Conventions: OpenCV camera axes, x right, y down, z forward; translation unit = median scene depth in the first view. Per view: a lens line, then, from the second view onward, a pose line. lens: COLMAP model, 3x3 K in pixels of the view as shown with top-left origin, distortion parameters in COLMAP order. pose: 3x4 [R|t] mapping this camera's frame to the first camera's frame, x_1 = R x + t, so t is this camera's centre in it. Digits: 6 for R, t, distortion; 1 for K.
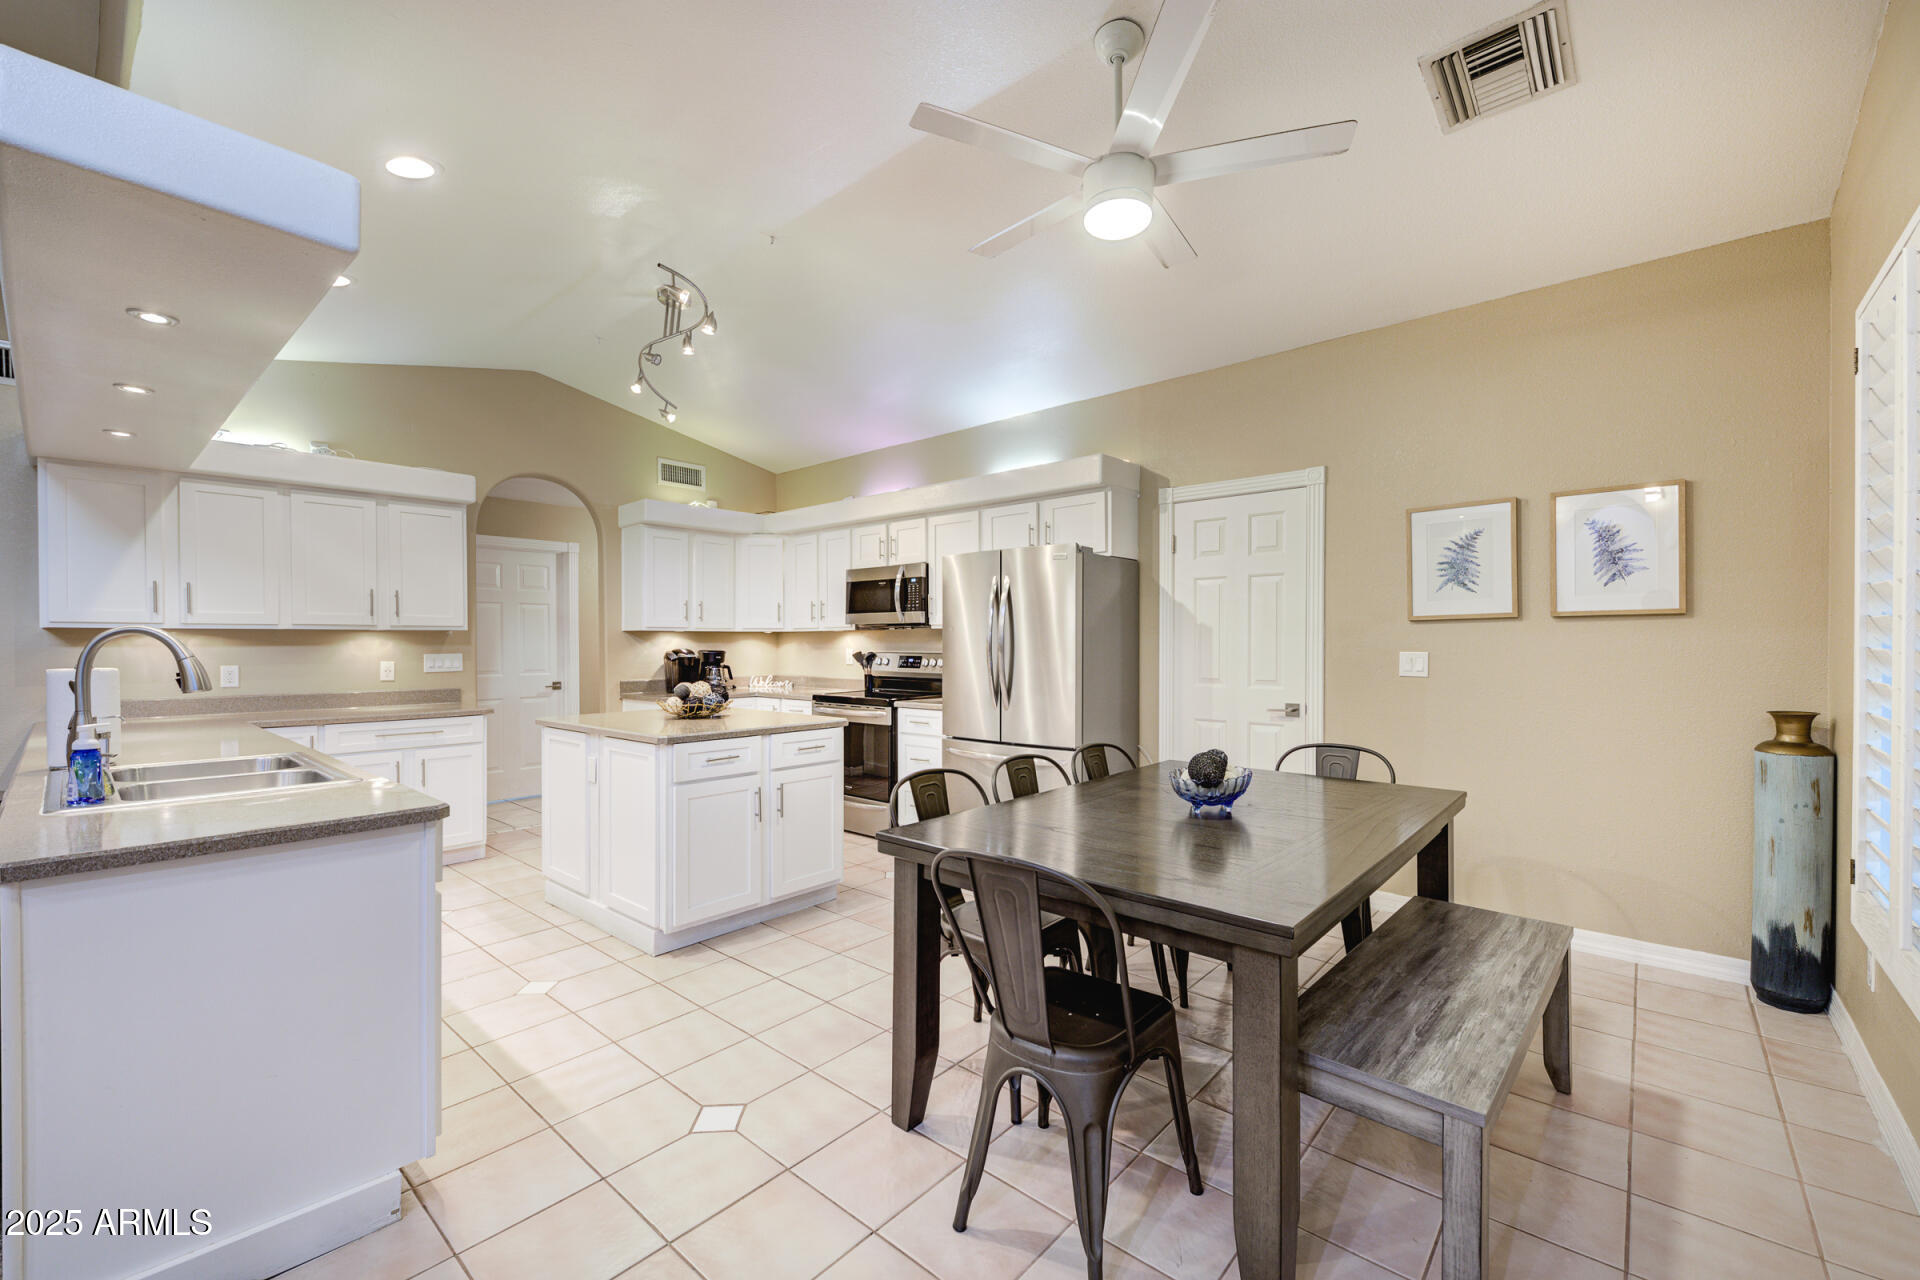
lens RADIAL K [[775.2, 0, 952.5], [0, 775.2, 649.4], [0, 0, 1]] dist [0.002796, -0.000171]
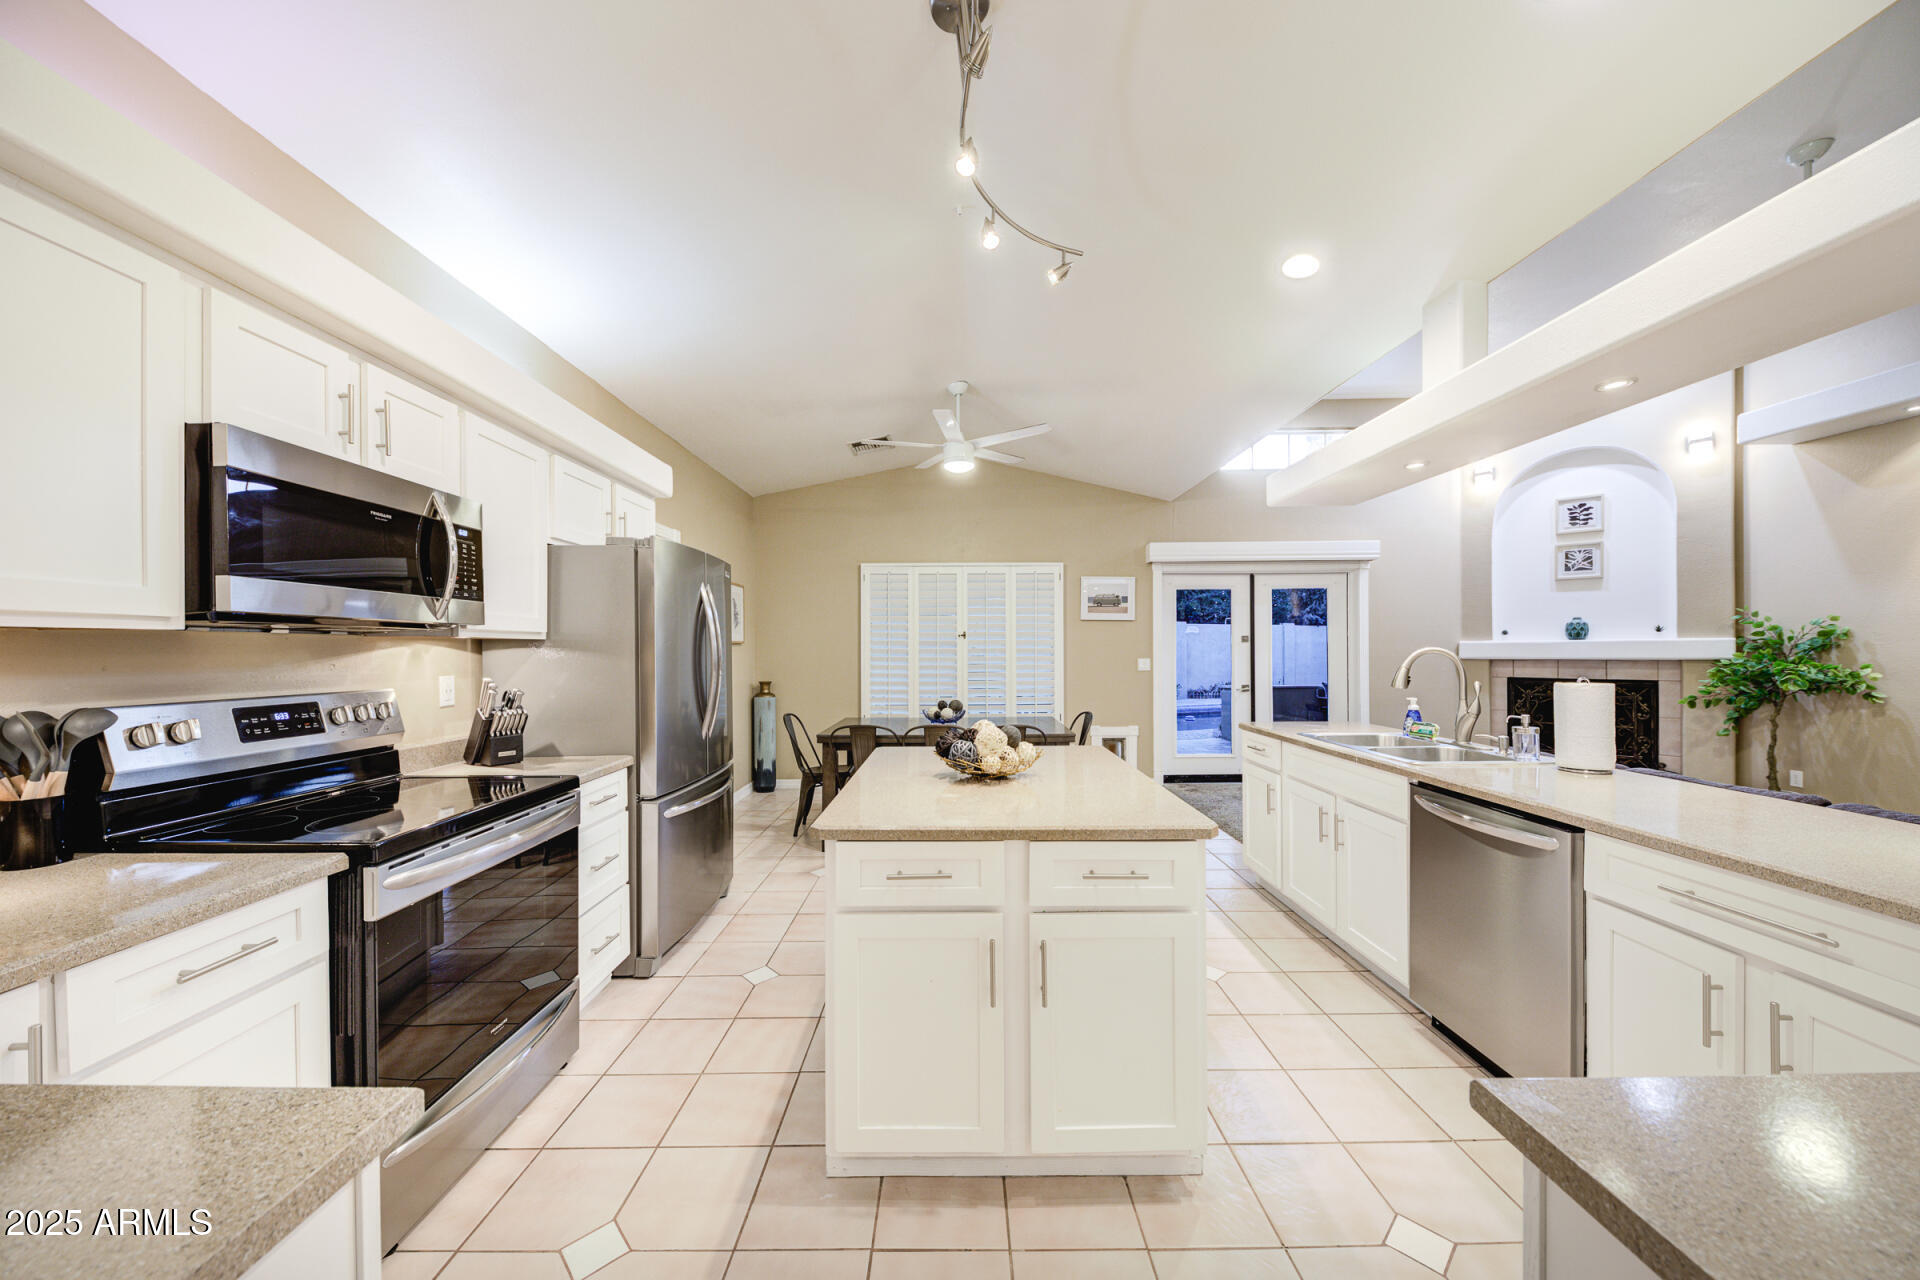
lens RADIAL K [[653.2, 0, 950.1], [0, 653.2, 648.6], [0, 0, 1]] dist [0.000256, -0.000548]
pose [[-0.649046, 0.005981, 0.760726, -0.546846], [0.011239, 0.999935, 0.001727, -0.015751], [-0.760666, 0.009671, -0.649071, 1.029920]]
